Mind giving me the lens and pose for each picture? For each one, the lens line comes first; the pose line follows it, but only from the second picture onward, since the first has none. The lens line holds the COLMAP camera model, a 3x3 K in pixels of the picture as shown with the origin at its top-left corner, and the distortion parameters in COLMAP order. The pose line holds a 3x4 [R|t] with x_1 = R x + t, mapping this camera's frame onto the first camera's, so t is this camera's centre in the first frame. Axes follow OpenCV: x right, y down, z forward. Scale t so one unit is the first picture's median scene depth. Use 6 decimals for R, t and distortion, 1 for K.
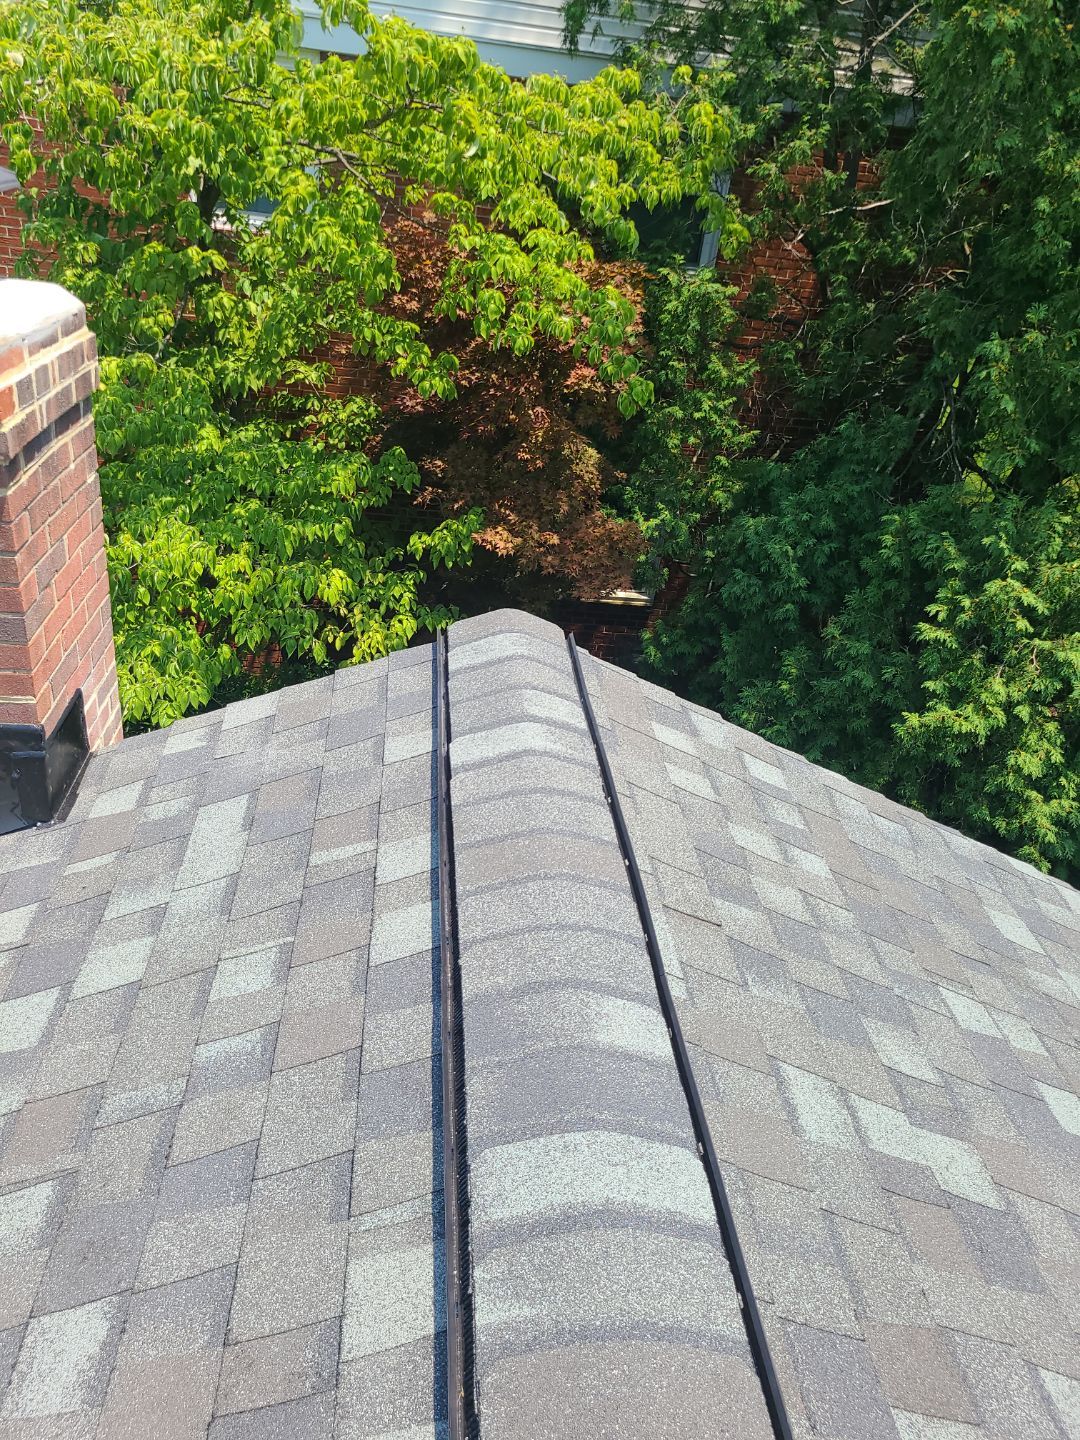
lens RADIAL K [[1097.4, 0, 523.8], [0, 1097.4, 722.2], [0, 0, 1]] dist [0.044544, -0.030773]
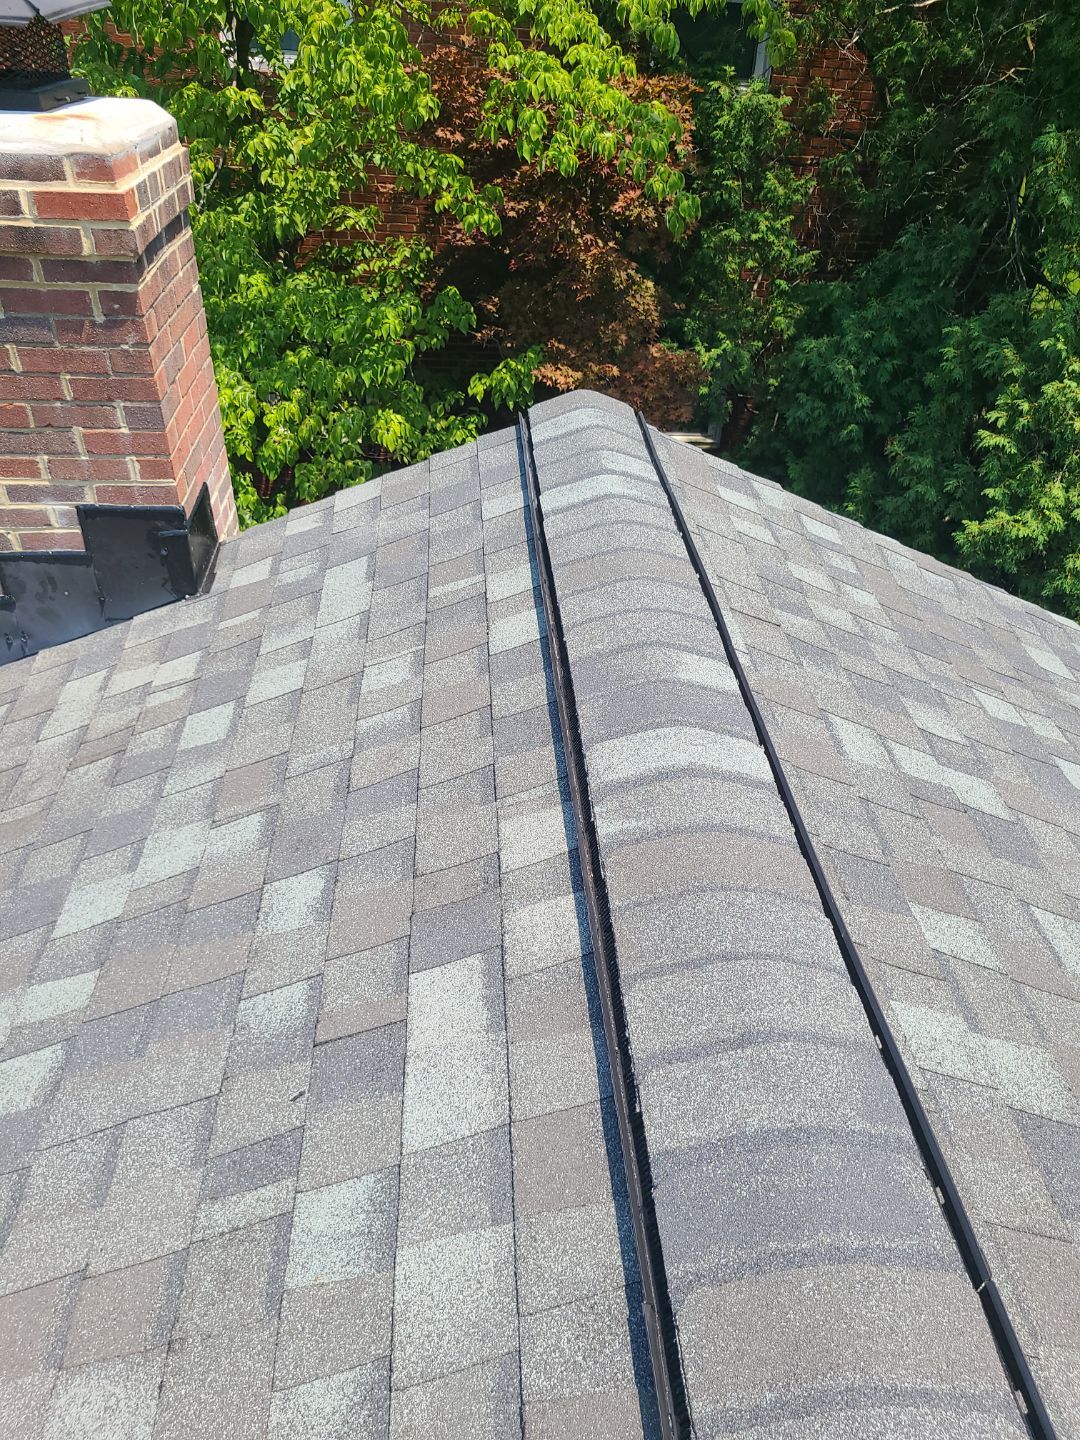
lens RADIAL K [[1097.4, 0, 589.6], [0, 1097.4, 714.8], [0, 0, 1]] dist [0.044544, -0.030773]
pose [[0.998080, -0.060622, -0.012725, -0.010837], [0.061685, 0.991464, 0.114867, 0.092250], [0.005653, -0.115431, 0.993299, -0.132193]]
